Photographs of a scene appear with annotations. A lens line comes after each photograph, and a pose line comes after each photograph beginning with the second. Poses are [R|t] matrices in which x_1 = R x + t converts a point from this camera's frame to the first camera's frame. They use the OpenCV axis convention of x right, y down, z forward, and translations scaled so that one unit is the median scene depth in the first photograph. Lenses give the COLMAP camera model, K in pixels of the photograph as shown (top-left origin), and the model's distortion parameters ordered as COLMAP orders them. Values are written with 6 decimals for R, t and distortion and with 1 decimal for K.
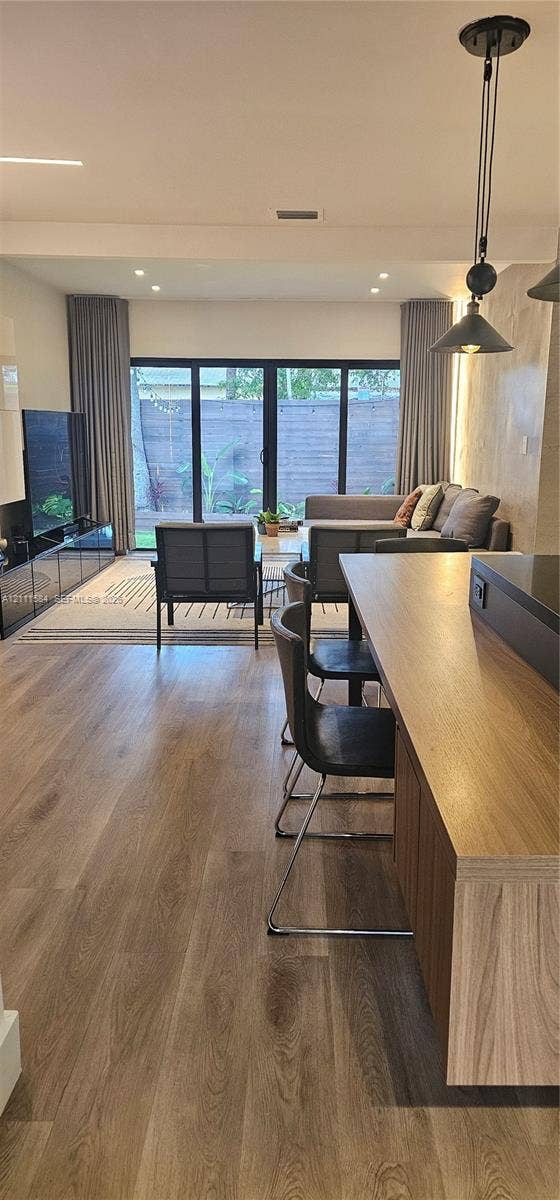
lens RADIAL K [[844.9, 0, 296.7], [0, 844.9, 596.5], [0, 0, 1]] dist [0.091694, -0.078537]
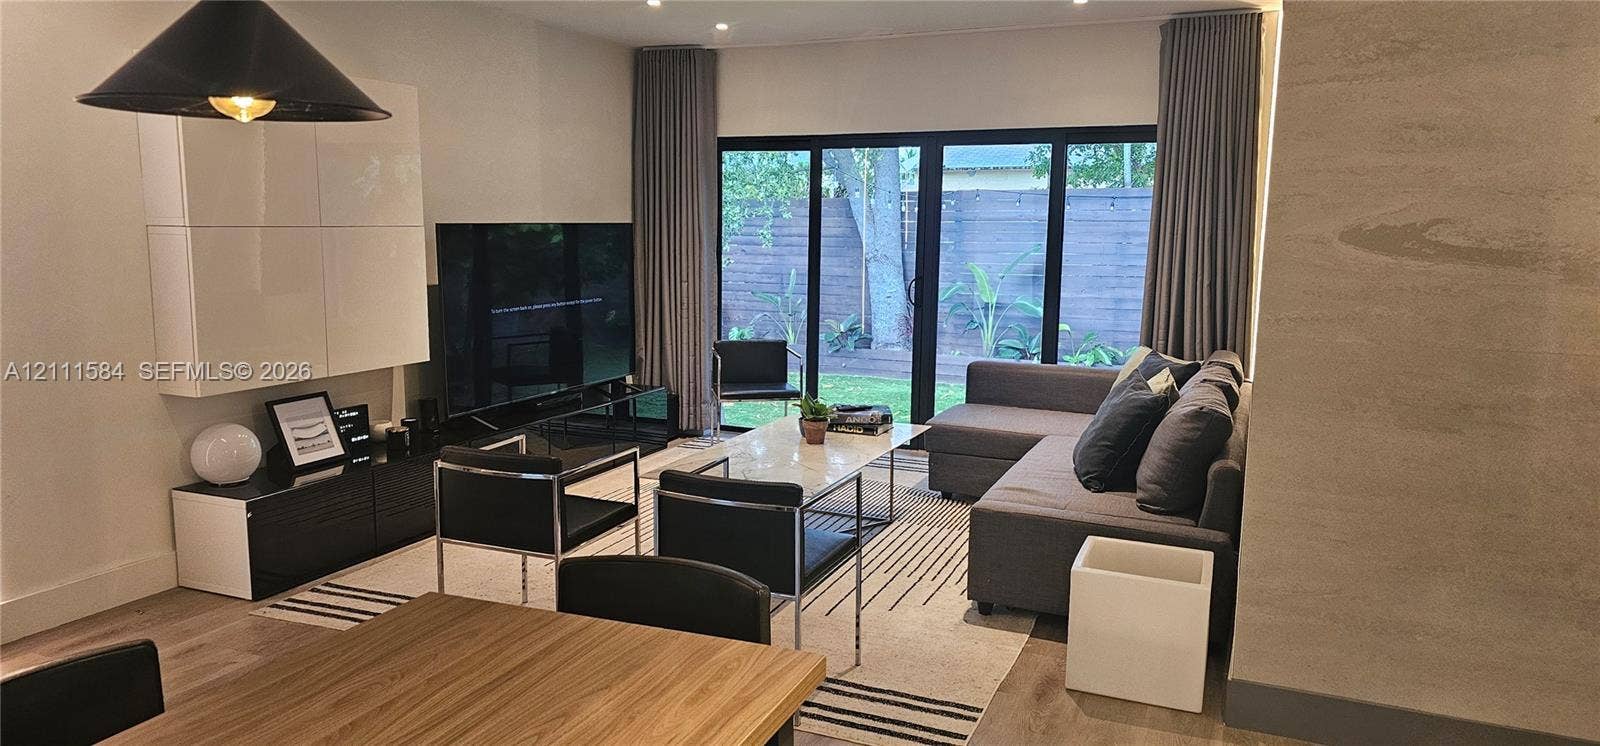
lens RADIAL K [[1126.6, 0, 735.7], [0, 1126.6, 373.6], [0, 0, 1]] dist [0.091694, -0.078537]
pose [[0.910690, 0.057722, -0.409038, 0.178447], [-0.083181, 0.995531, -0.044708, -0.063003], [0.404630, 0.074740, 0.911421, 0.231607]]
